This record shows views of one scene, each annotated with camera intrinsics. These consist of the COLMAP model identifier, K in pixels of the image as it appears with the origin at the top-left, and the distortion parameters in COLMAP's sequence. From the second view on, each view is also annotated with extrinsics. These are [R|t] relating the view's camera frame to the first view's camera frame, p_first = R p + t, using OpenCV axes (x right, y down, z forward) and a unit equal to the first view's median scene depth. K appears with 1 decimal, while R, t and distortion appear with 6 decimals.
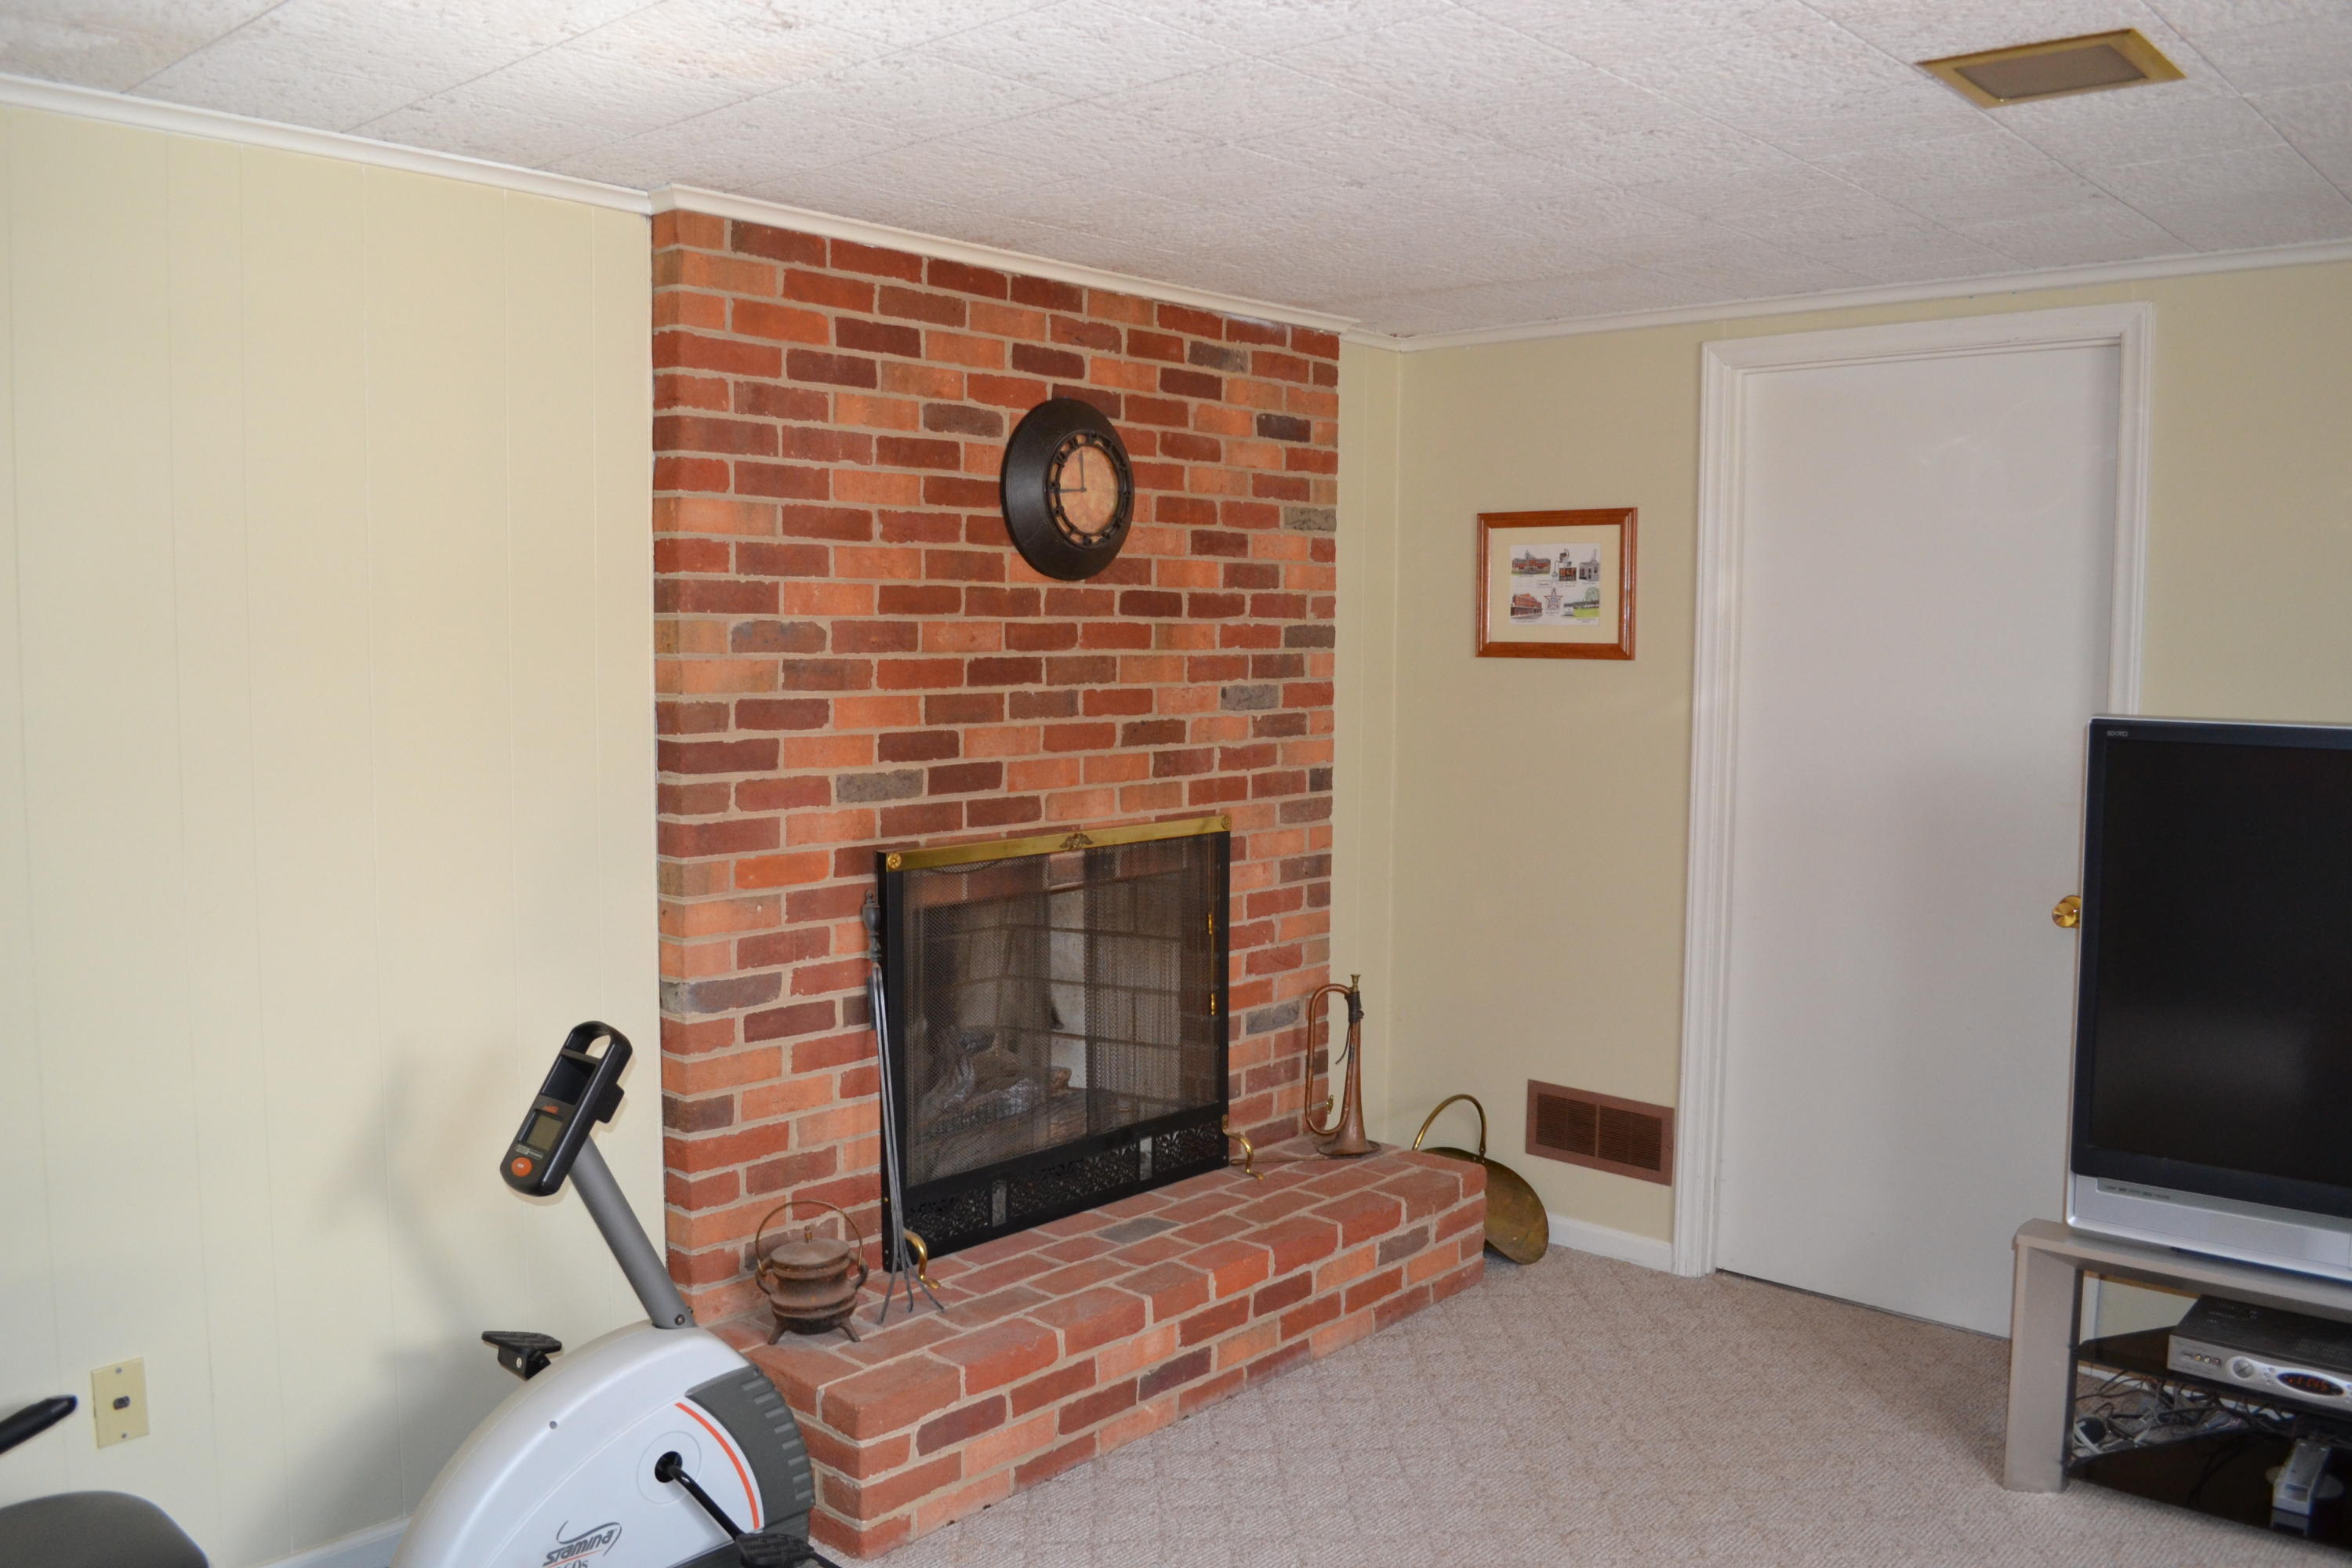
lens RADIAL K [[1879.6, 0, 1180.3], [0, 1879.6, 772.3], [0, 0, 1]] dist [-0.086329, 0.011160]
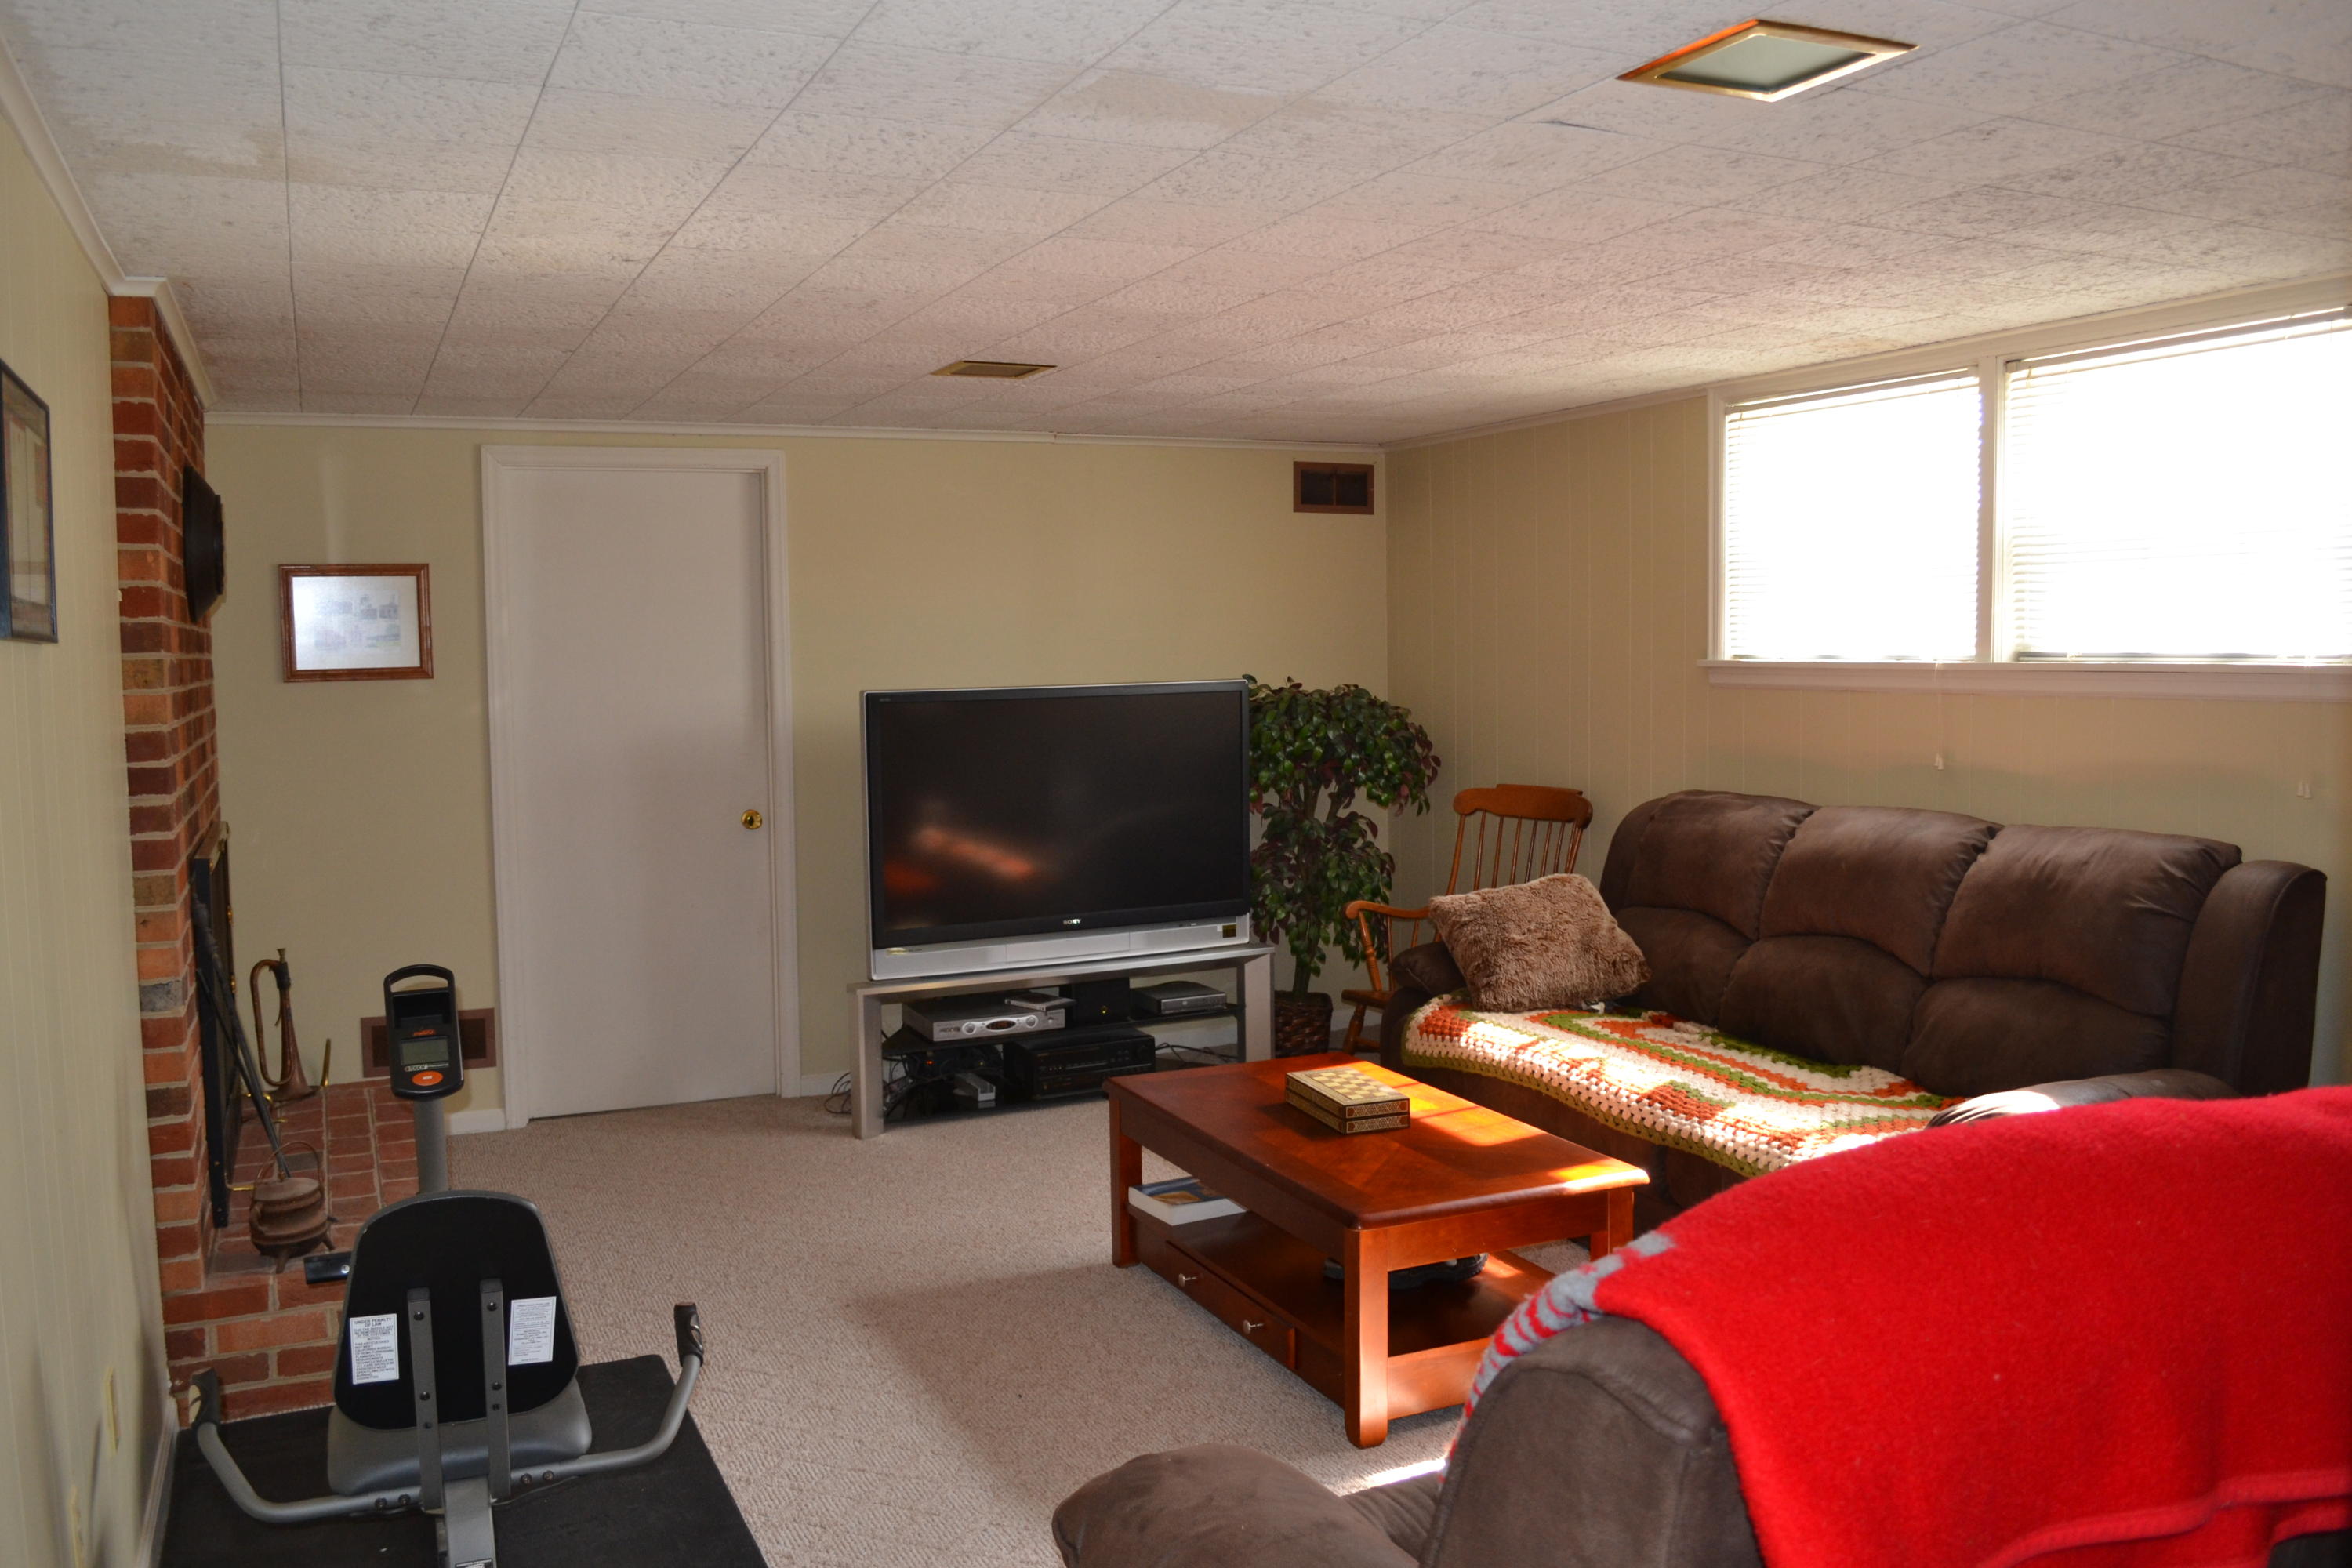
lens RADIAL K [[1879.6, 0, 1180.3], [0, 1879.6, 772.3], [0, 0, 1]] dist [-0.086329, 0.011160]
pose [[0.392944, -0.078584, 0.916199, -0.787893], [0.093924, 0.994561, 0.045022, -0.003629], [-0.914753, 0.068362, 0.398187, -0.001504]]
